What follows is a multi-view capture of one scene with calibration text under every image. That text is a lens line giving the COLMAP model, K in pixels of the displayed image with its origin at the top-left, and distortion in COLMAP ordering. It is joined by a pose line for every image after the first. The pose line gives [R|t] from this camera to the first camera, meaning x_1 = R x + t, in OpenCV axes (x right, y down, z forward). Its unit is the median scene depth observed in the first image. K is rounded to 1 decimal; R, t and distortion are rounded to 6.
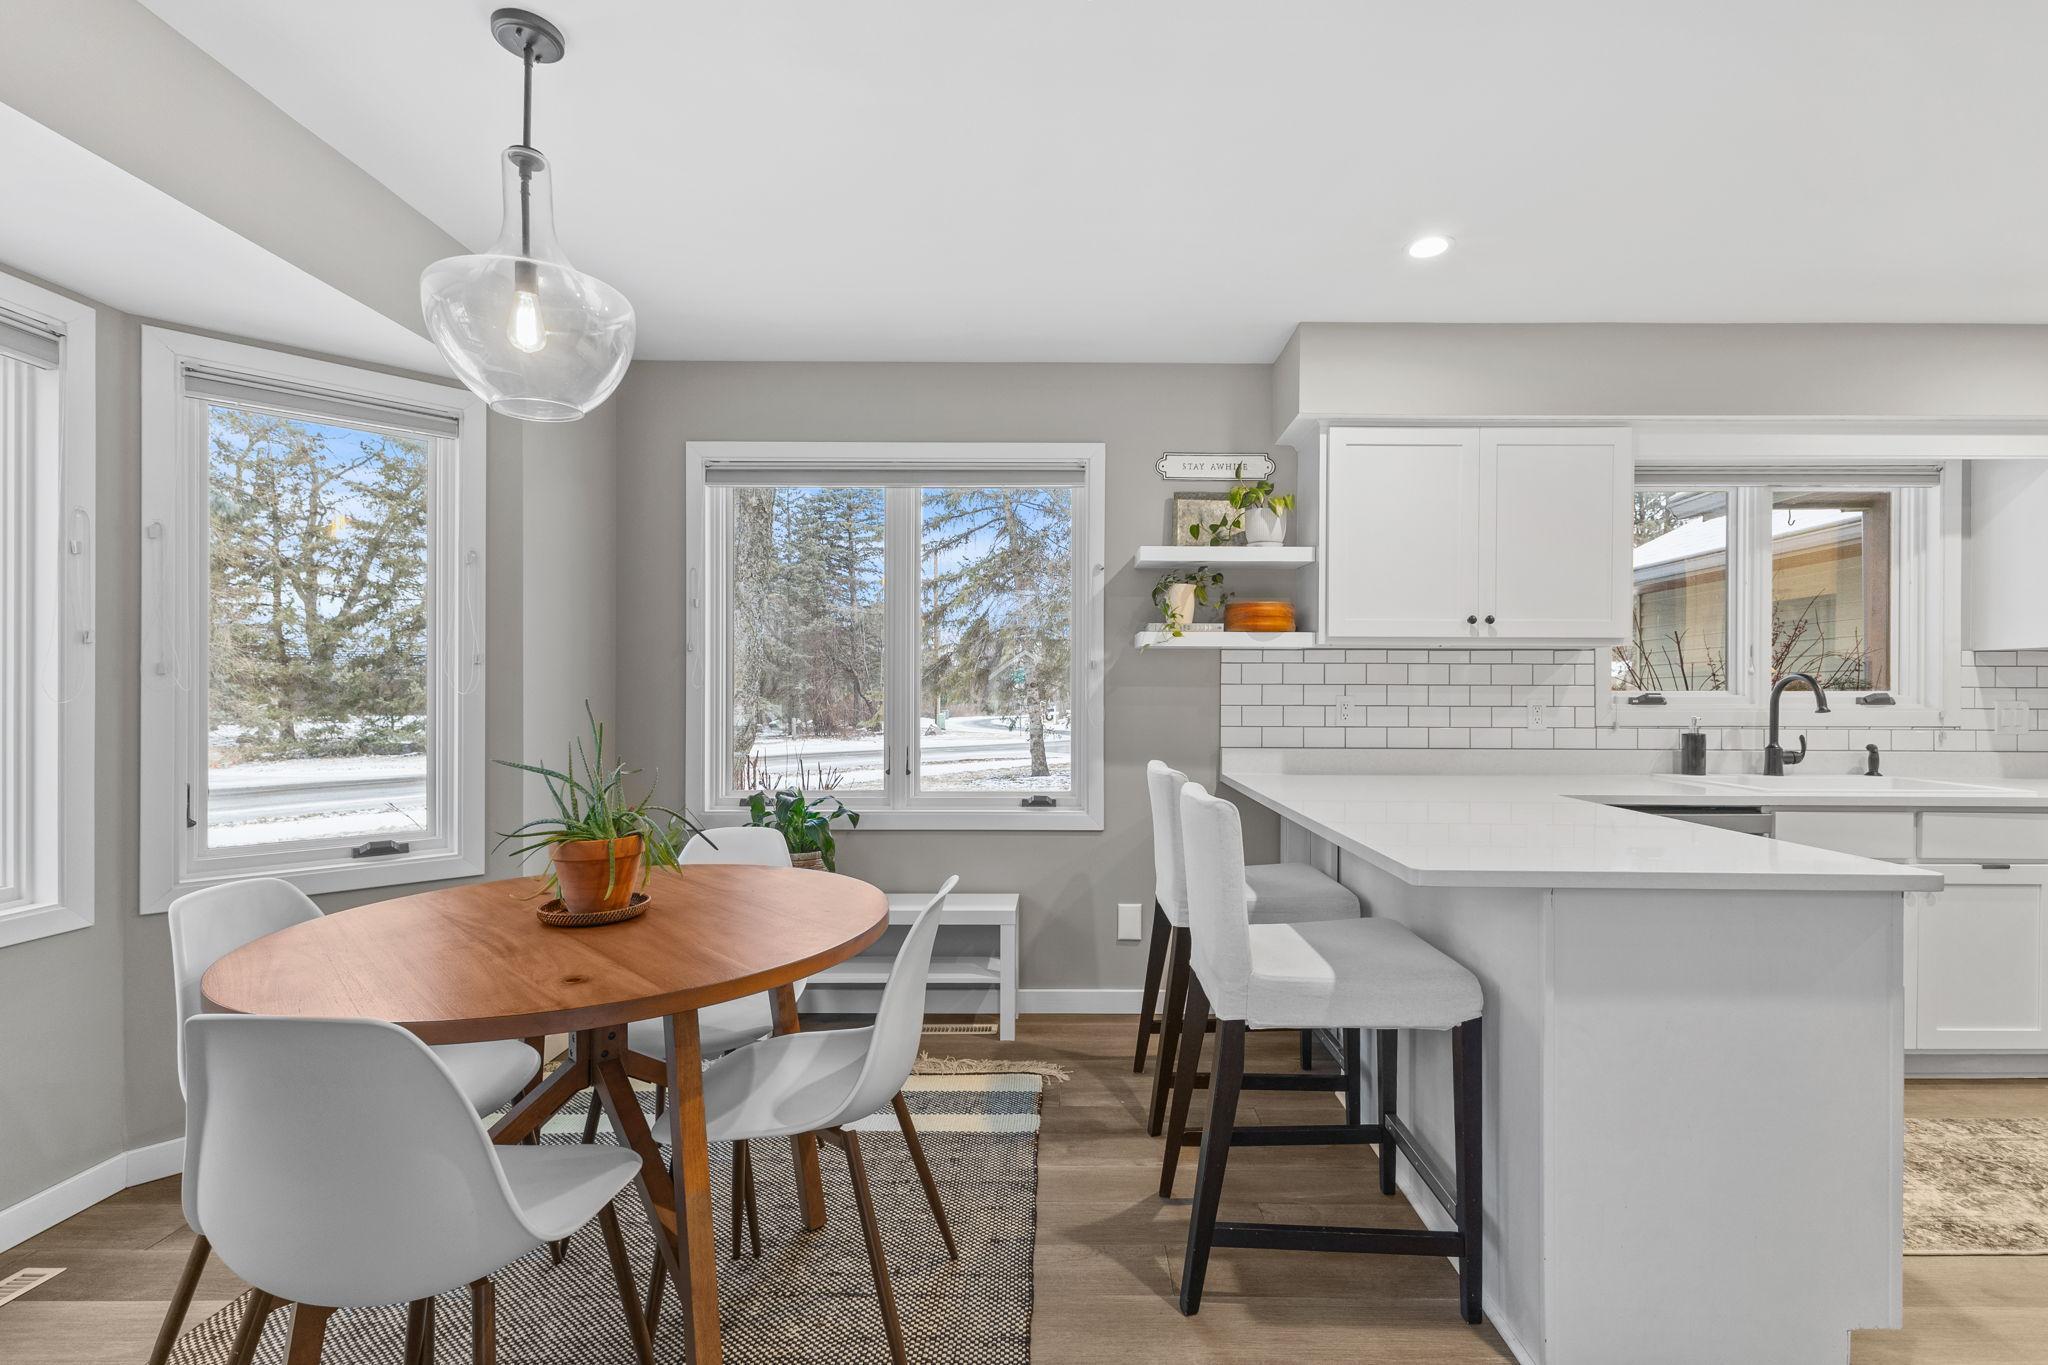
lens RADIAL K [[902.4, 0, 1057.7], [0, 902.4, 695.3], [0, 0, 1]] dist [0.008641, -0.001654]
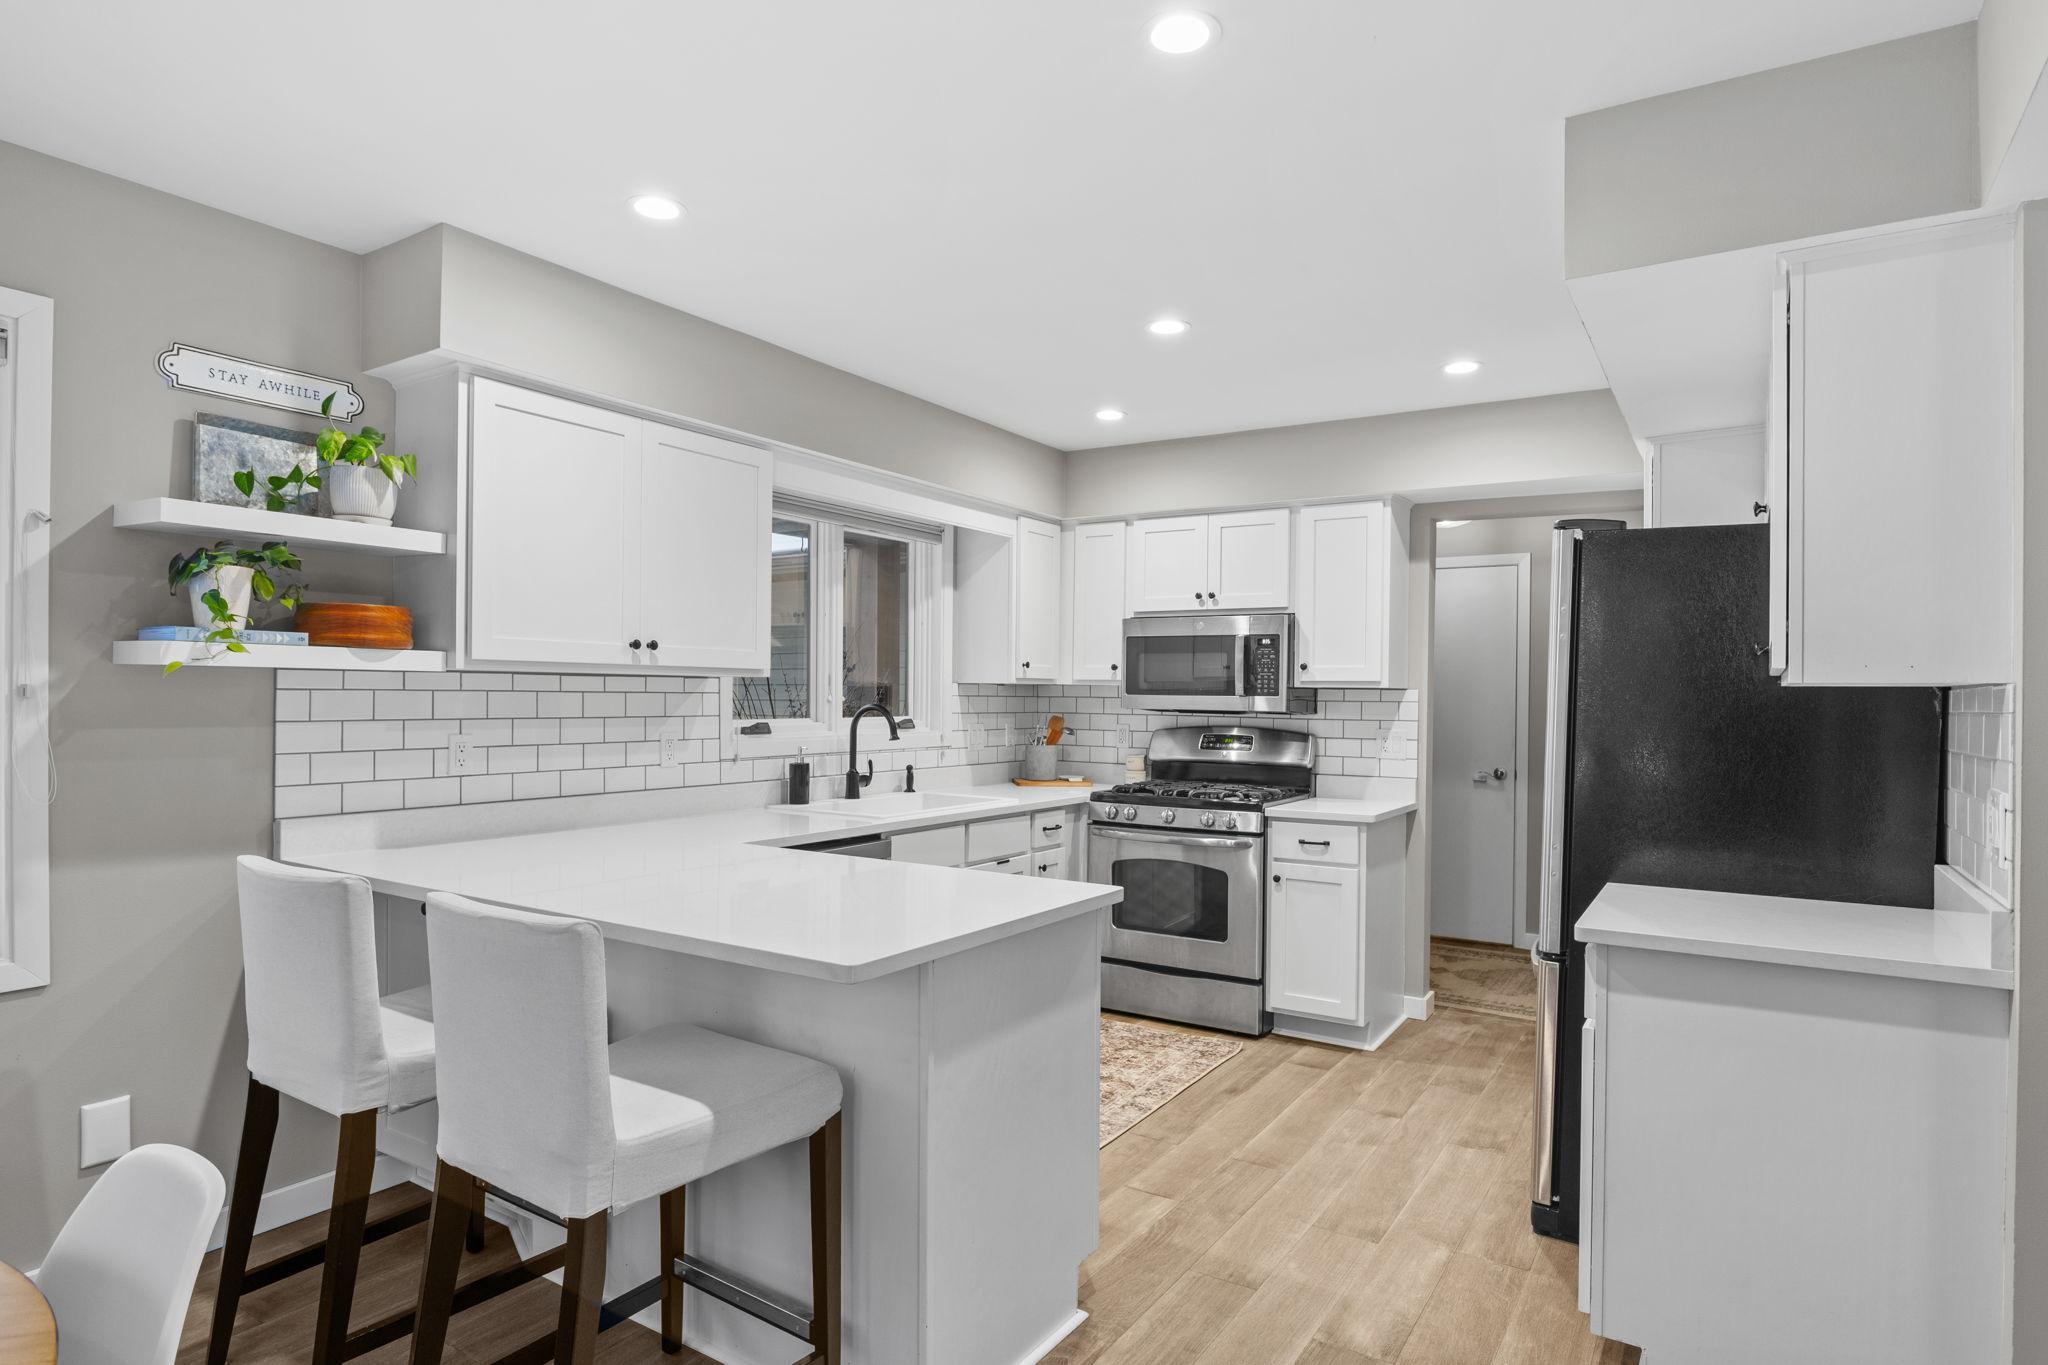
lens RADIAL K [[1115.4, 0, 1020.2], [0, 1115.4, 701.0], [0, 0, 1]] dist [-0.001729, -0.004171]
pose [[0.547356, -0.002346, 0.836896, -0.202728], [-0.007603, 0.999941, 0.007776, -0.038633], [-0.836865, -0.010619, 0.547306, 0.116495]]
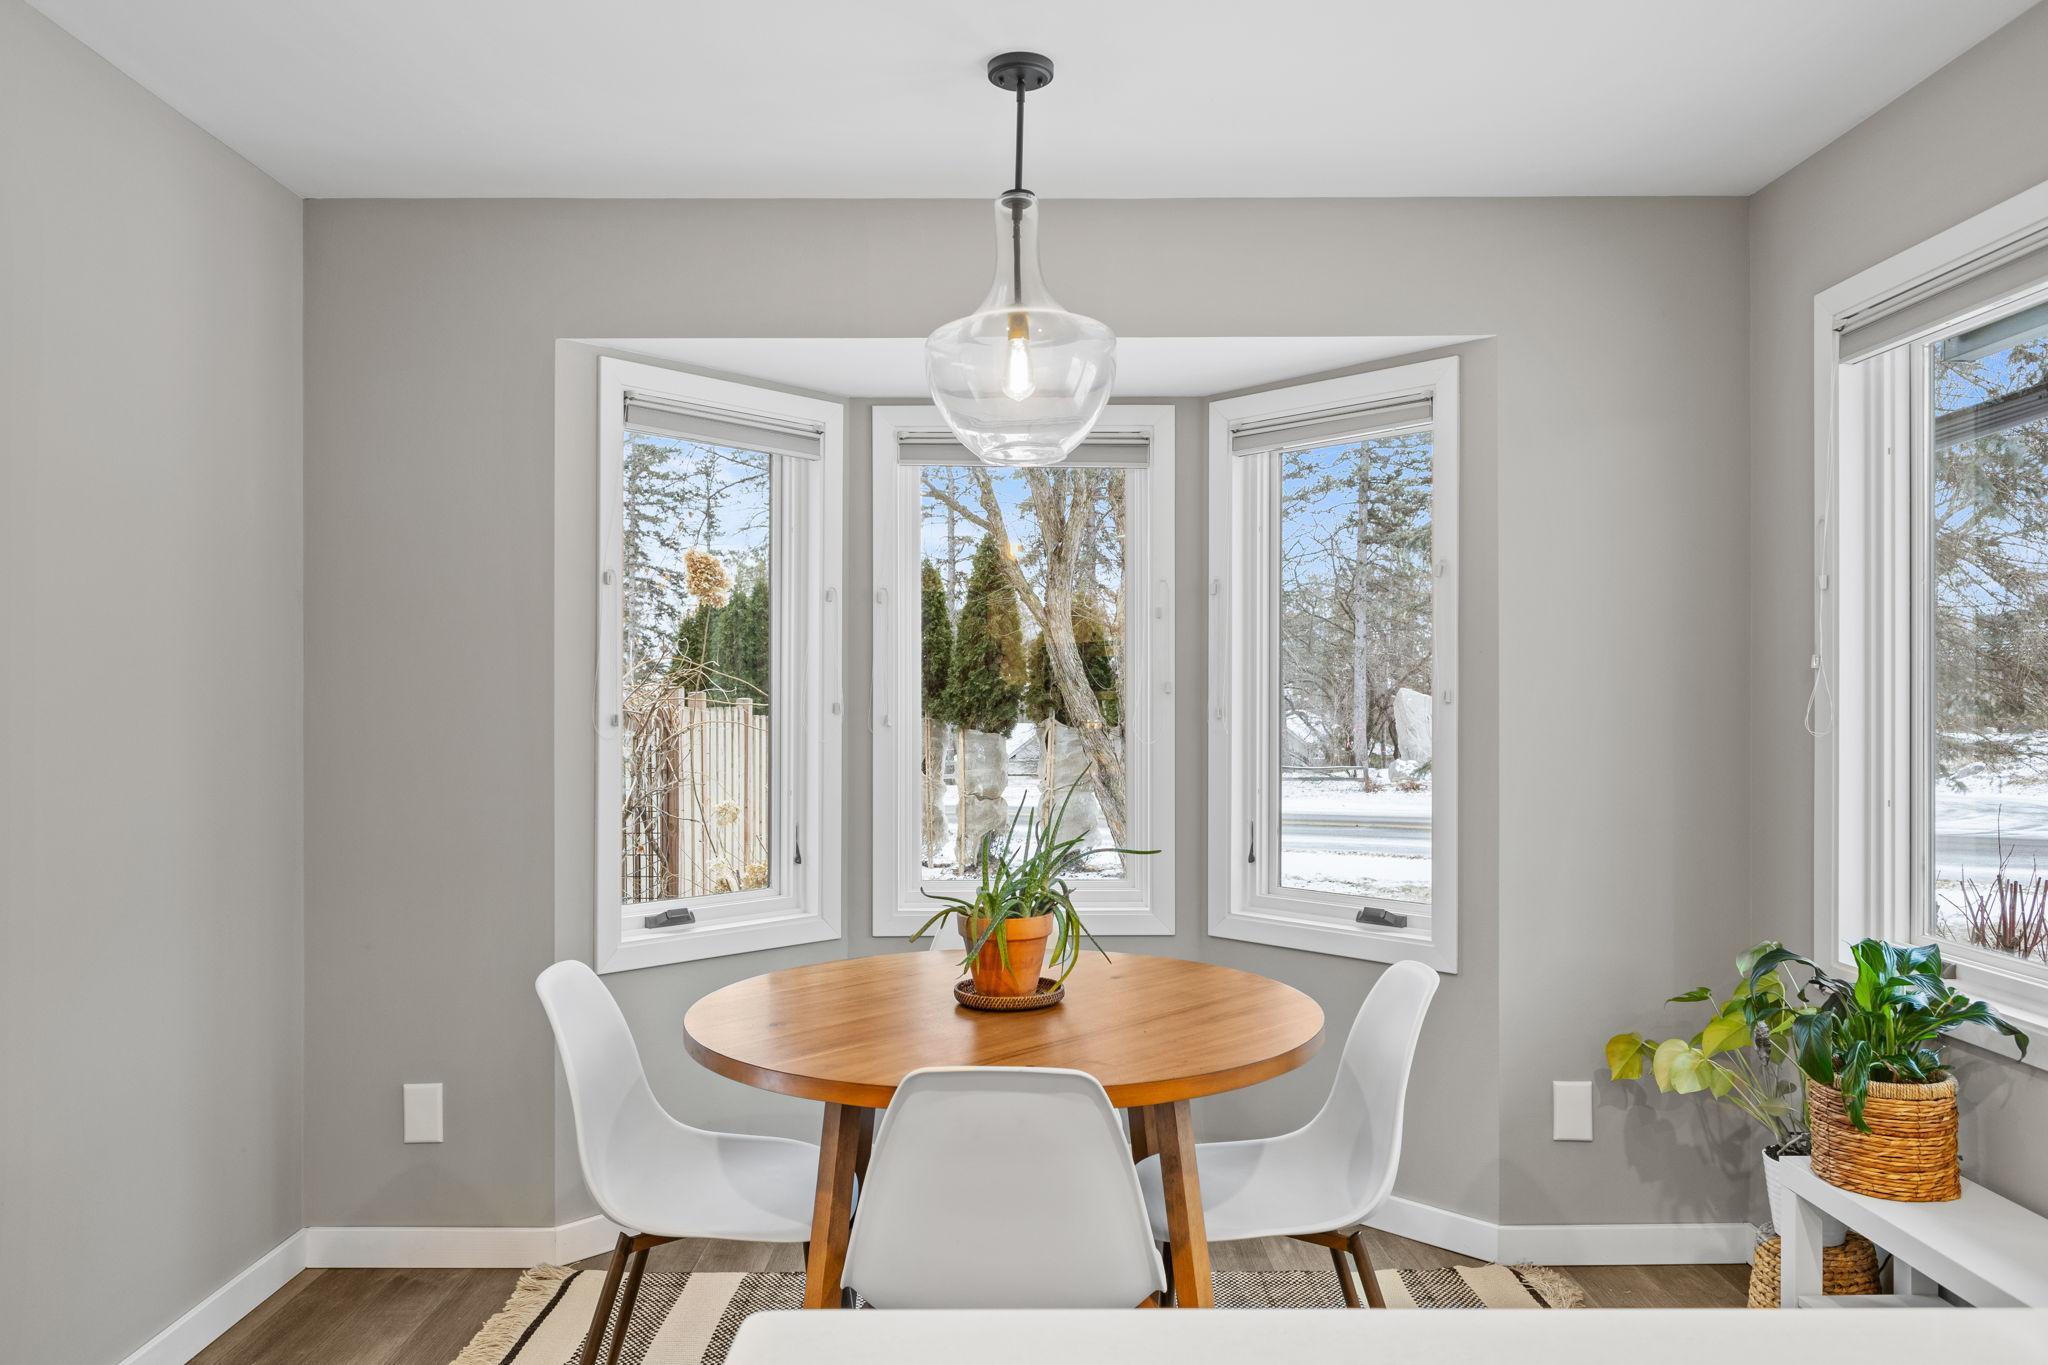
lens RADIAL K [[1386.2, 0, 1007.5], [0, 1386.2, 688.2], [0, 0, 1]] dist [0.002365, -0.002664]
pose [[-0.004616, -0.009391, -0.999945, 0.462092], [-0.000172, 0.999956, -0.009390, -0.028841], [0.999989, 0.000129, -0.004617, 0.514596]]
